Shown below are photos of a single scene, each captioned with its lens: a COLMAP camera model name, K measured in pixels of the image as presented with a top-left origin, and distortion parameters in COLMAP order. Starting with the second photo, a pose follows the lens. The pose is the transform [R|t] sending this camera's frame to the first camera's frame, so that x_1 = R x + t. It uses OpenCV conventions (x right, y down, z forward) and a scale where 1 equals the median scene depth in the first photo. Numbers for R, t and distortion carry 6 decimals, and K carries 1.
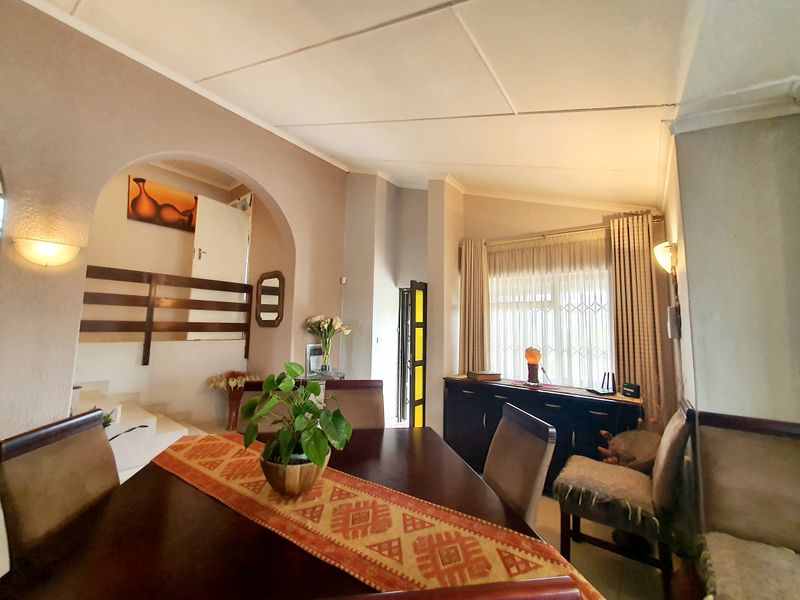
lens RADIAL K [[317.0, 0, 397.5], [0, 317.0, 291.0], [0, 0, 1]] dist [0.018249, 0.000134]
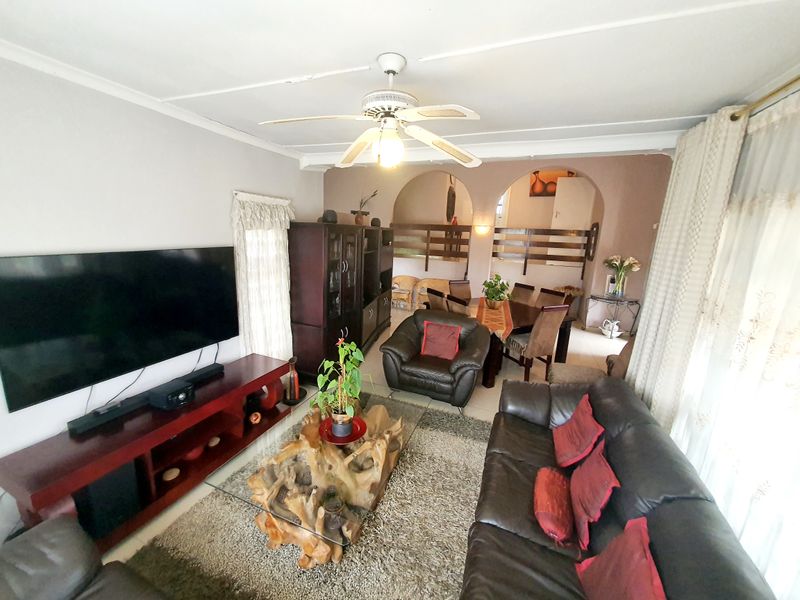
lens RADIAL K [[324.8, 0, 400.0], [0, 324.8, 300.0], [0, 0, 1]] dist [0.000088, 0.000017]
pose [[0.285294, 0.187850, -0.939851, 0.837955], [0.069529, 0.973965, 0.215774, -0.102080], [0.955915, -0.126906, 0.264805, -0.294763]]
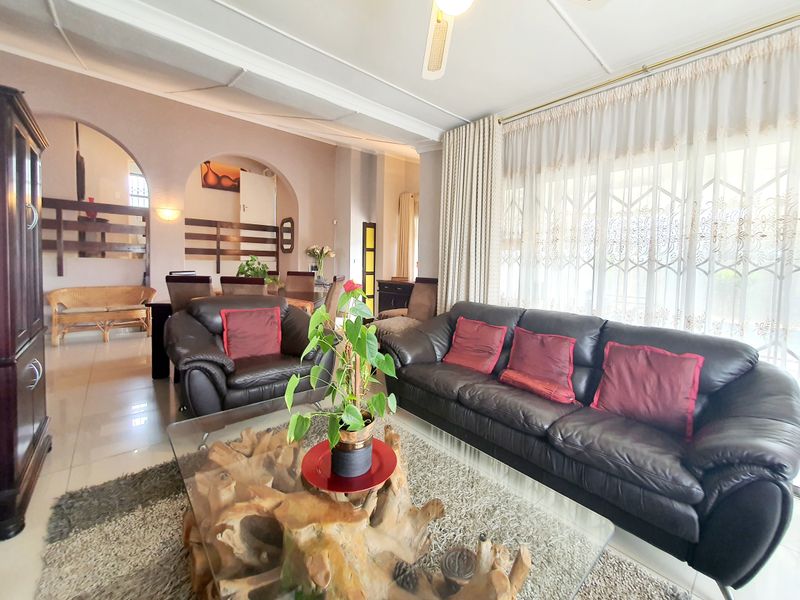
lens RADIAL K [[318.5, 0, 418.3], [0, 318.5, 270.3], [0, 0, 1]] dist [0.000304, 0.000002]
pose [[0.990366, -0.002076, -0.138456, 0.480167], [0.020221, 0.991337, 0.129779, 0.004864], [0.136987, -0.131328, 0.981829, -0.506025]]
